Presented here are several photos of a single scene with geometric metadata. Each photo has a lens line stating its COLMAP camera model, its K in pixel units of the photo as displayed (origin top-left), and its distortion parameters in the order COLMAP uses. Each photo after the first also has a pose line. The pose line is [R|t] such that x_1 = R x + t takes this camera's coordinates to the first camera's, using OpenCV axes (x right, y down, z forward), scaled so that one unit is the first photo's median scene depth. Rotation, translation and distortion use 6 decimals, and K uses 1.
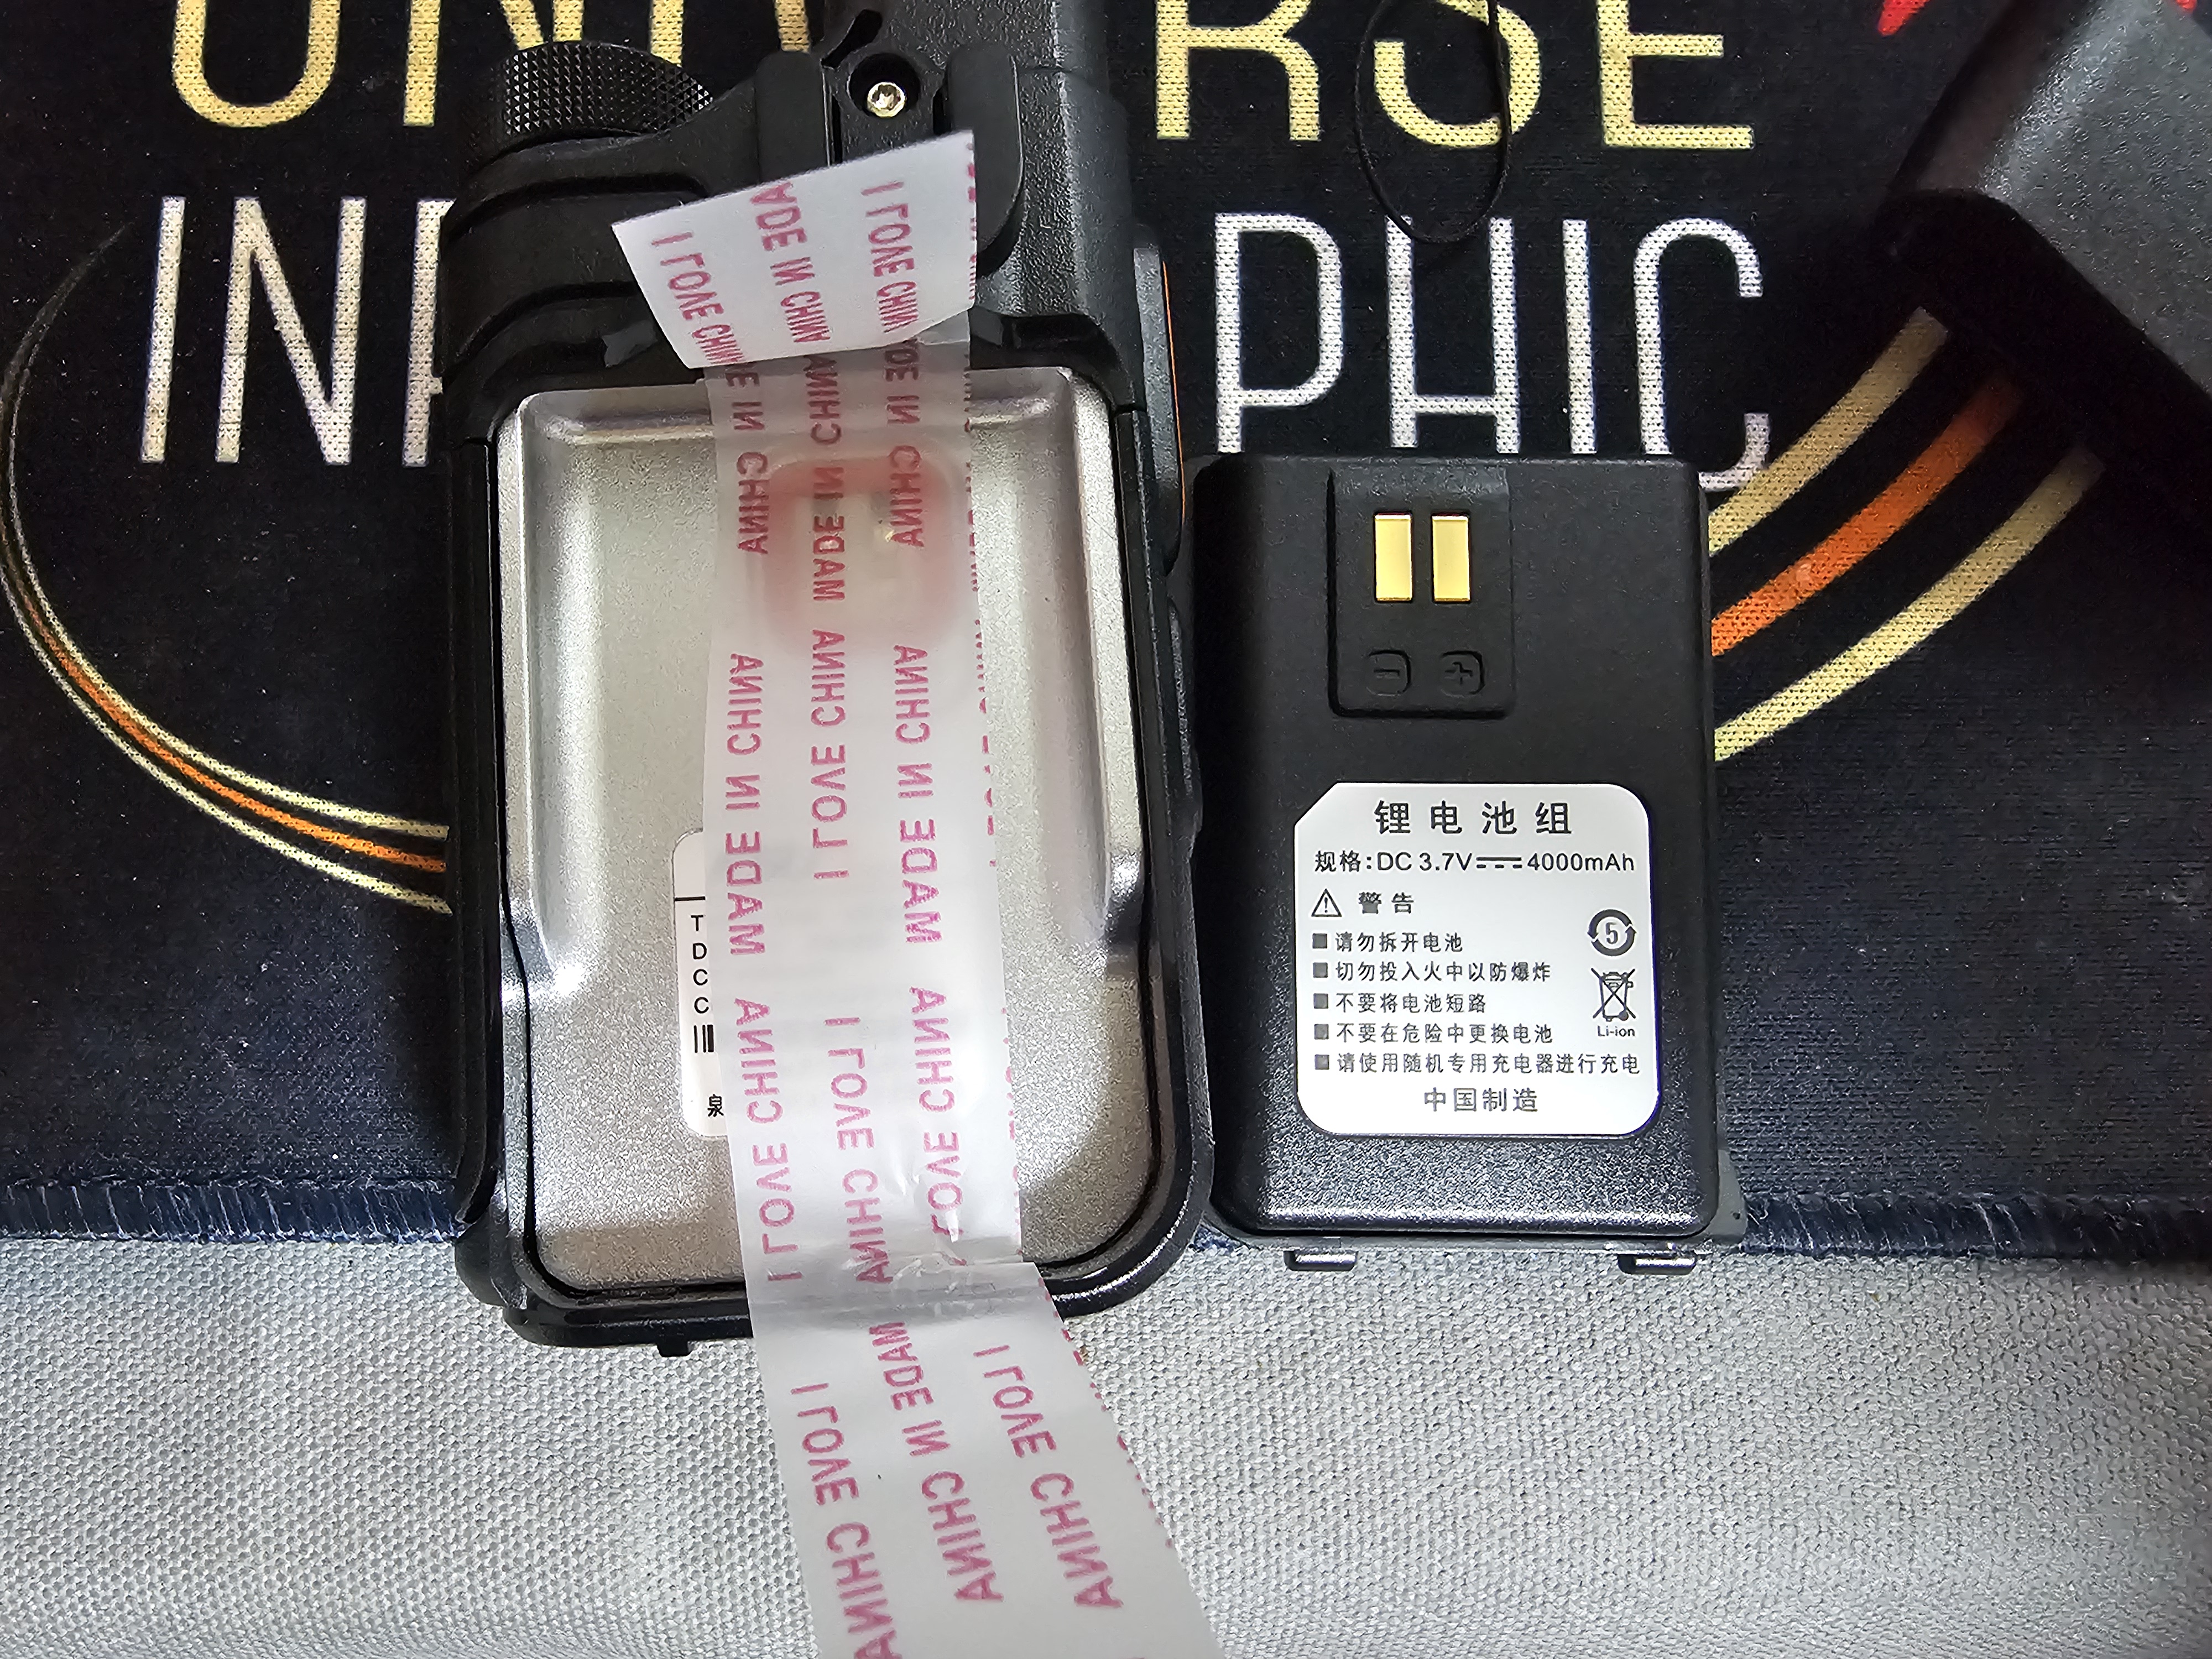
lens RADIAL K [[888.2, 0, 1093.0], [0, 888.2, 846.1], [0, 0, 1]] dist [0.002396, -0.000441]
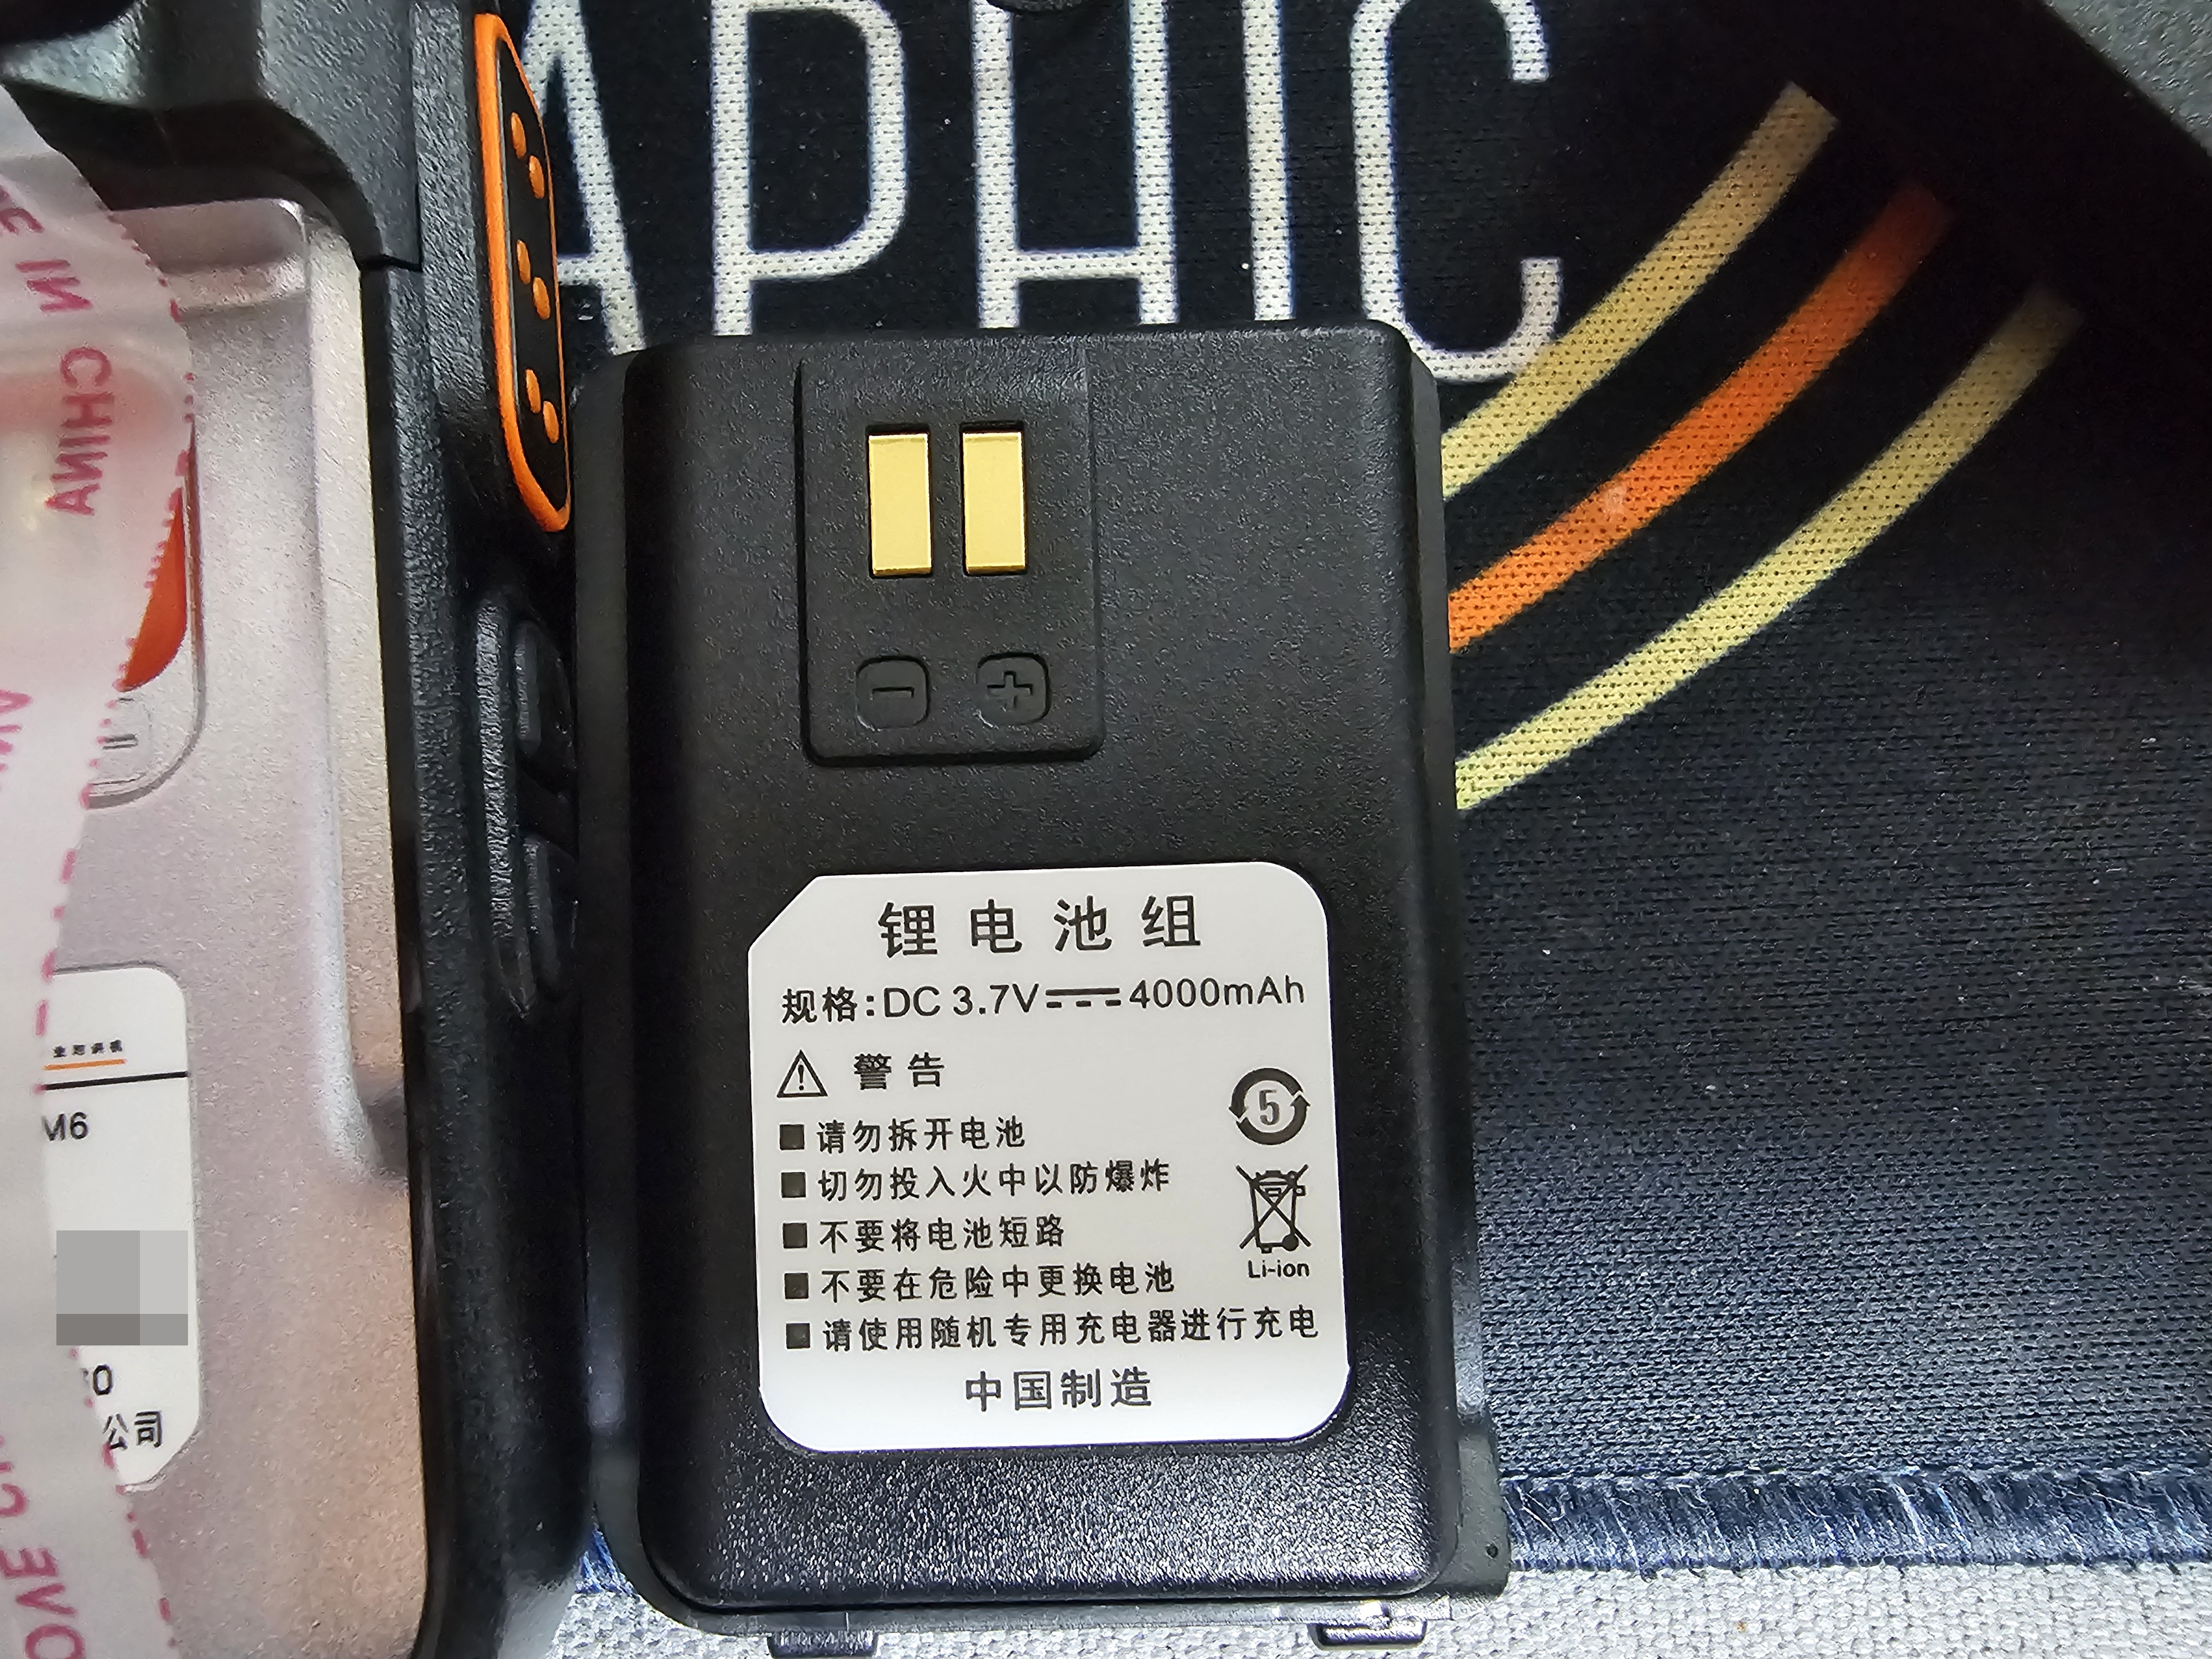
lens RADIAL K [[888.2, 0, 1118.5], [0, 888.2, 812.6], [0, 0, 1]] dist [0.002396, -0.000441]
pose [[0.999324, -0.036039, -0.007239, 0.490063], [0.036152, 0.999217, 0.016098, -0.117566], [0.006653, -0.016349, 0.999844, 0.390507]]
